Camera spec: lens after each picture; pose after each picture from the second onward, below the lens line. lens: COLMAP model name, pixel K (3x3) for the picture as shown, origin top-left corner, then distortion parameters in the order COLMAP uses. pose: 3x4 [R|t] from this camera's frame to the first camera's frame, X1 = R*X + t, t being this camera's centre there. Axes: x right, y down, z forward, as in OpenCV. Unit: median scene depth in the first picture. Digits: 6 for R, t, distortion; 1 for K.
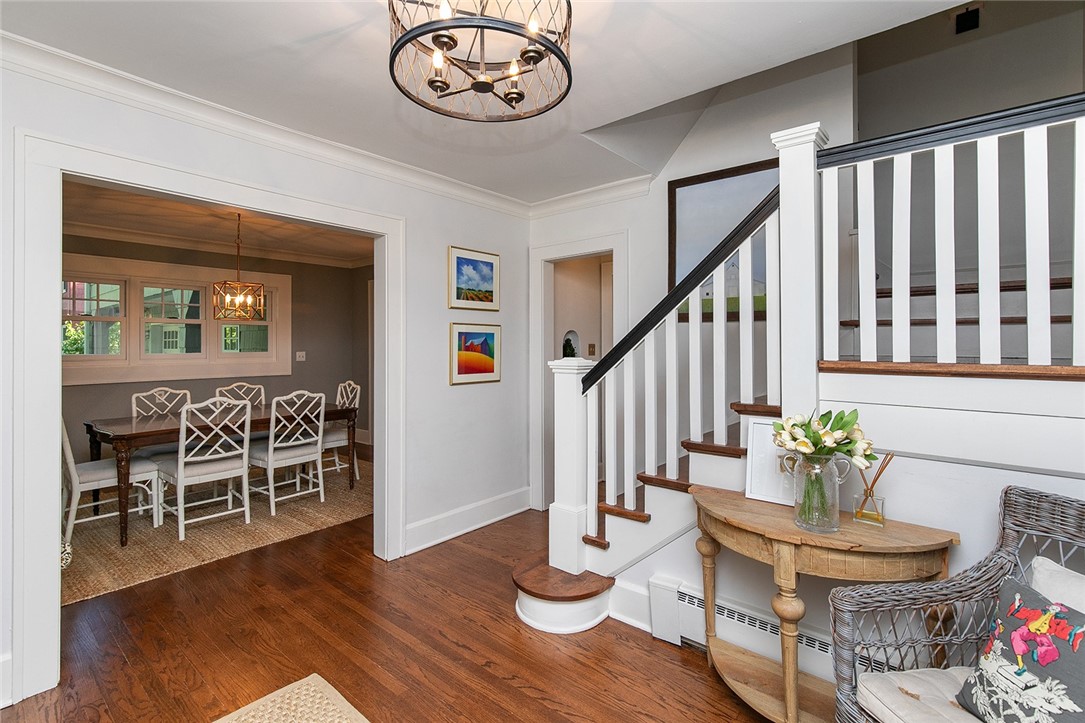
lens RADIAL K [[511.9, 0, 538.9], [0, 511.9, 338.1], [0, 0, 1]] dist [-0.000303, -0.000074]
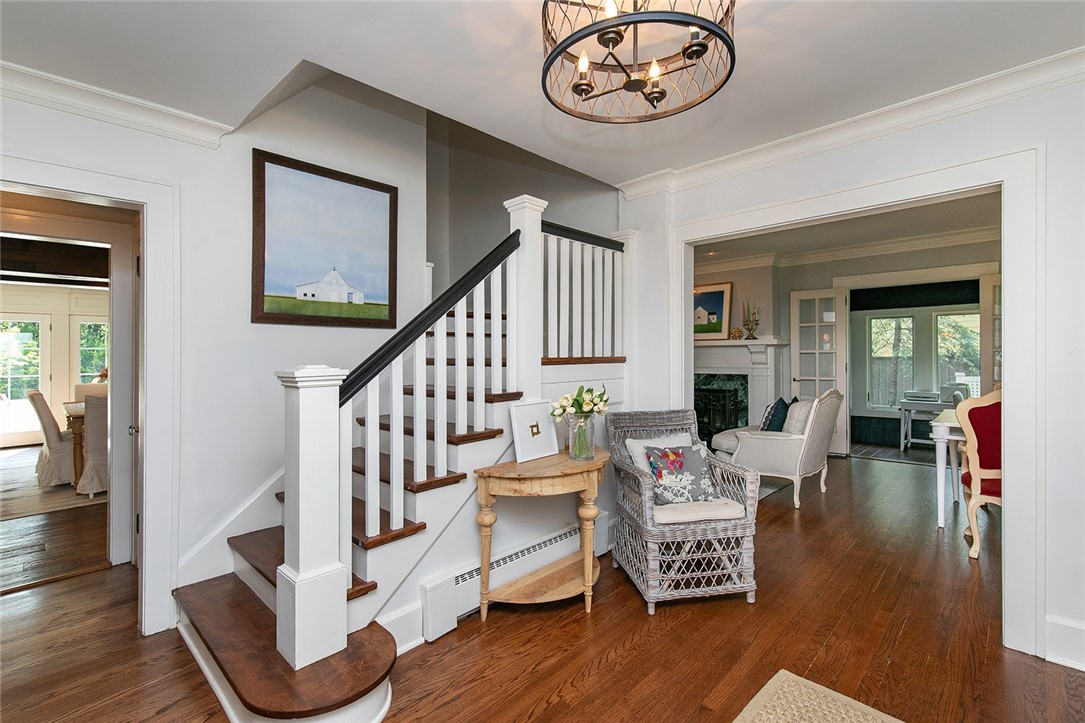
lens RADIAL K [[480.7, 0, 539.3], [0, 480.7, 348.5], [0, 0, 1]] dist [0.013499, -0.000026]
pose [[0.055959, 0.006966, 0.998409, -0.751615], [-0.003772, 0.999970, -0.006766, 0.020699], [-0.998426, -0.003387, 0.055983, 0.788833]]
